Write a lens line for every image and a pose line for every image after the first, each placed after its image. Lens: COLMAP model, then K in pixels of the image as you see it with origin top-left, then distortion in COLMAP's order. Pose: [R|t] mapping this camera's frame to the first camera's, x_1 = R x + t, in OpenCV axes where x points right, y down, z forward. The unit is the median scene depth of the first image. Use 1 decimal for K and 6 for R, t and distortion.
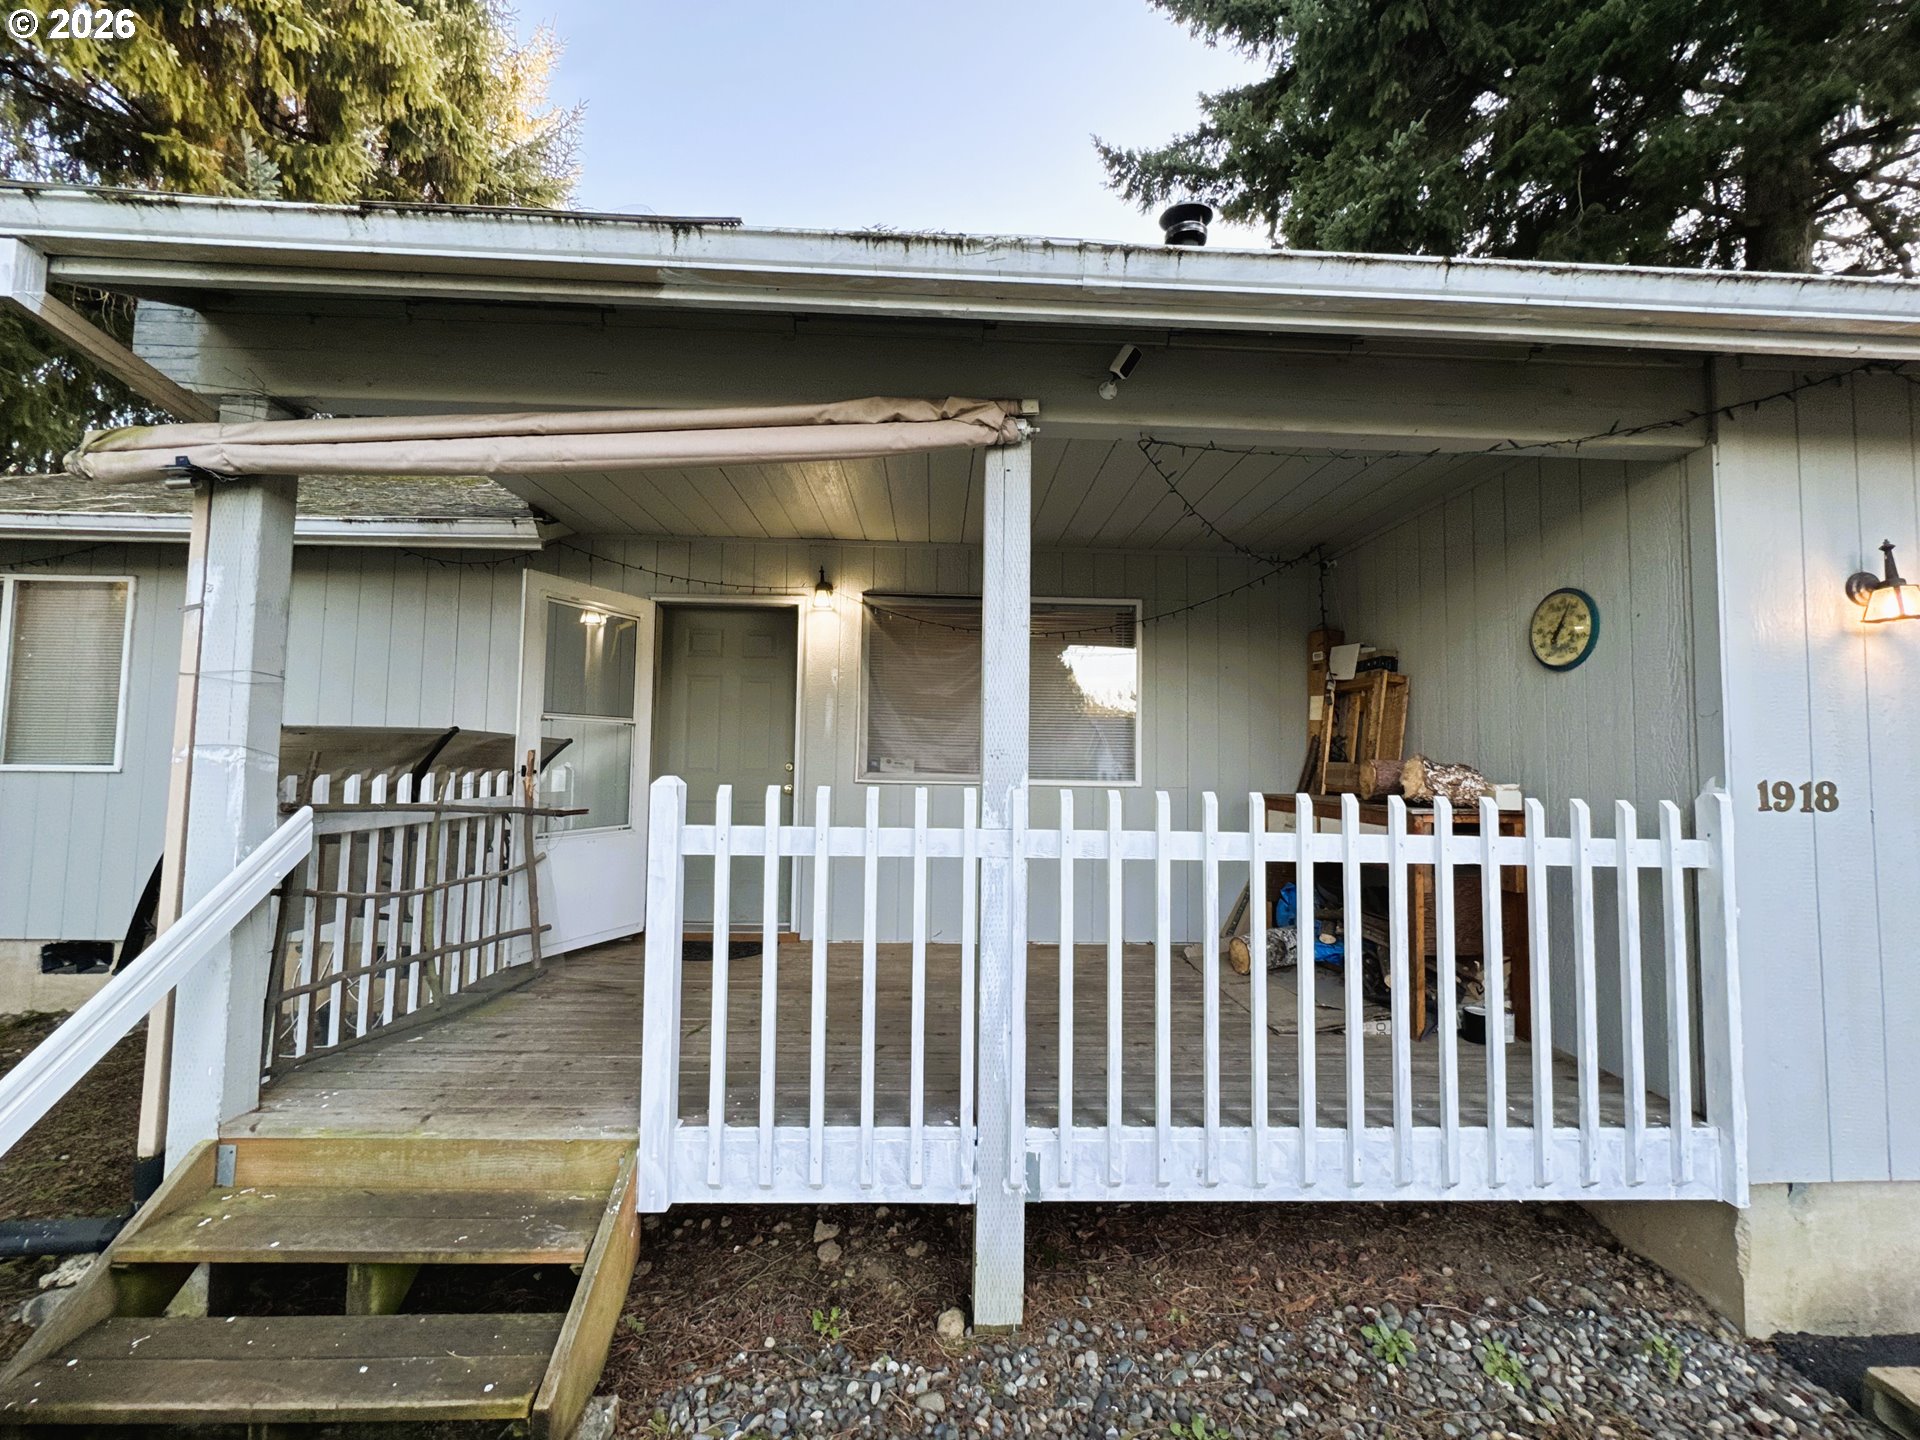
lens RADIAL K [[770.6, 0, 960.0], [0, 770.6, 720.0], [0, 0, 1]] dist [-0.000685, -0.000142]
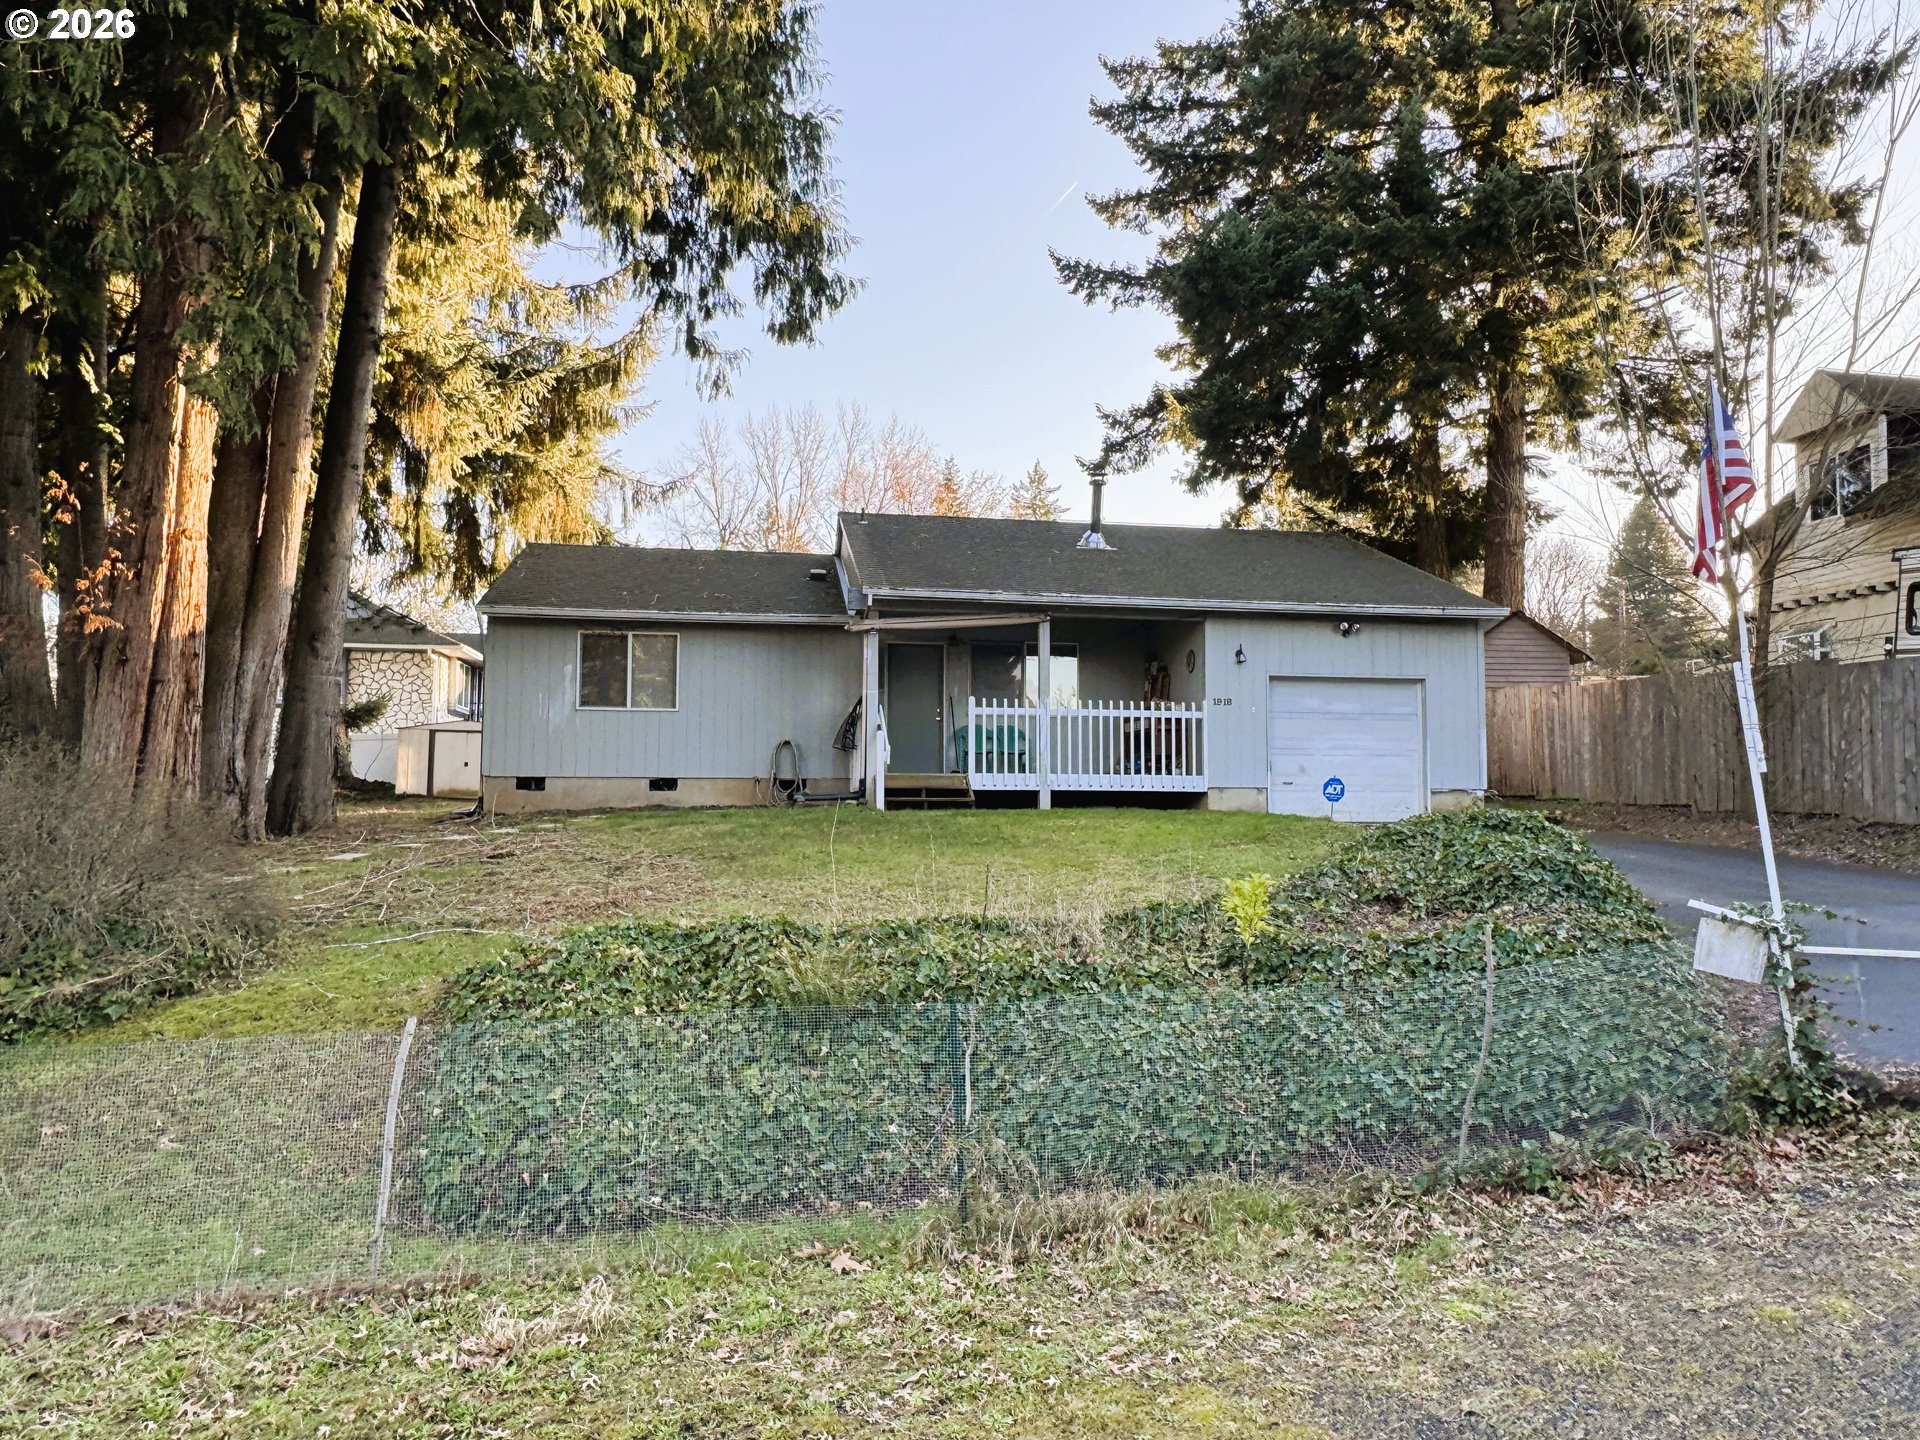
lens RADIAL K [[770.6, 0, 960.0], [0, 770.6, 720.0], [0, 0, 1]] dist [-0.000685, -0.000142]
pose [[0.997803, -0.001509, 0.066236, -0.062083], [0.000634, 0.999912, 0.013217, 0.012639], [-0.066250, -0.013146, 0.997716, -0.290190]]
